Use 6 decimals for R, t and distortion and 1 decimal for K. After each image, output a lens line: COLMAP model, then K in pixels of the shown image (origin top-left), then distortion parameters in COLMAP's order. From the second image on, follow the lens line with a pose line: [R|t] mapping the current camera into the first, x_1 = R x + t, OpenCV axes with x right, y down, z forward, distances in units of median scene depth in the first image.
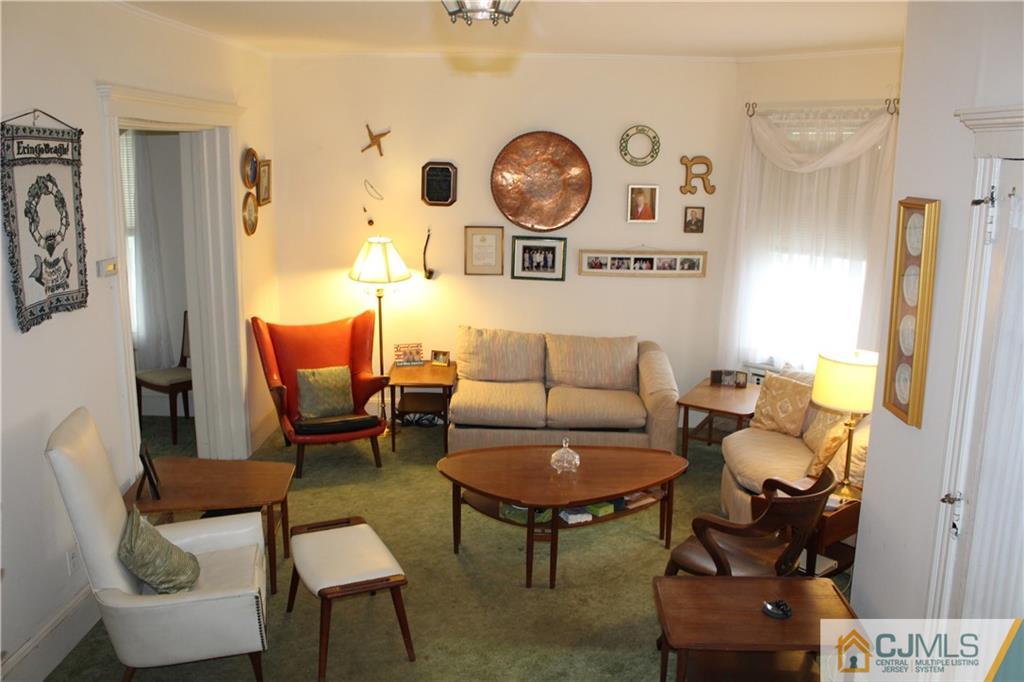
lens RADIAL K [[837.3, 0, 512.0], [0, 837.3, 341.0], [0, 0, 1]] dist [-0.166952, 0.131626]
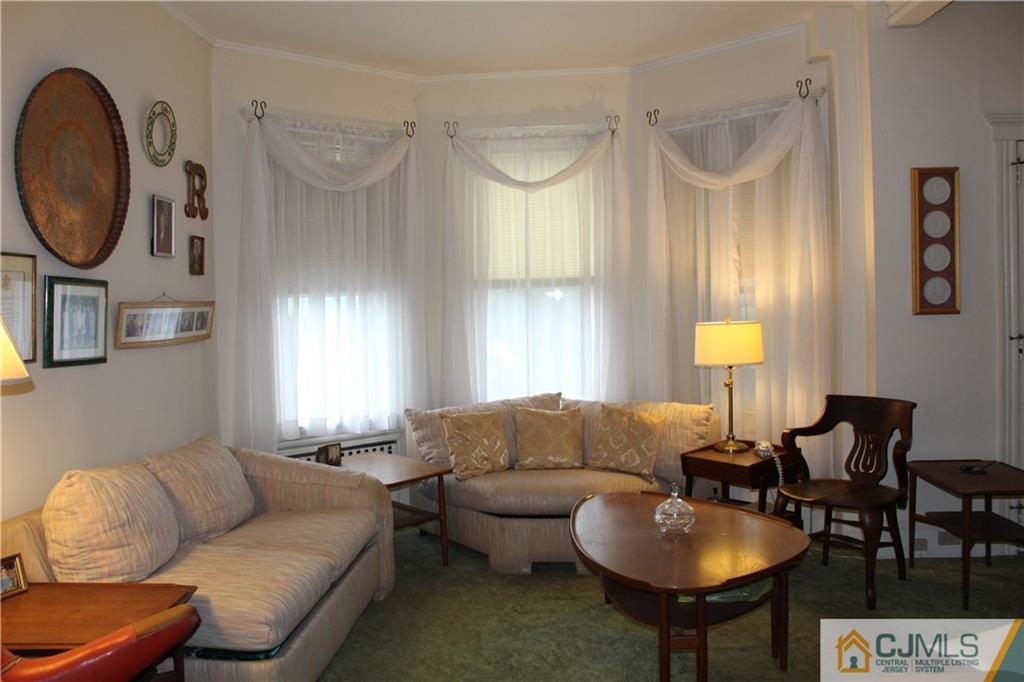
lens RADIAL K [[837.3, 0, 512.0], [0, 837.3, 341.0], [0, 0, 1]] dist [-0.166952, 0.131626]
pose [[0.004221, -0.055810, 0.998432, -0.459143], [0.245517, 0.967939, 0.053068, -0.050674], [-0.969383, 0.244908, 0.017788, 0.759107]]
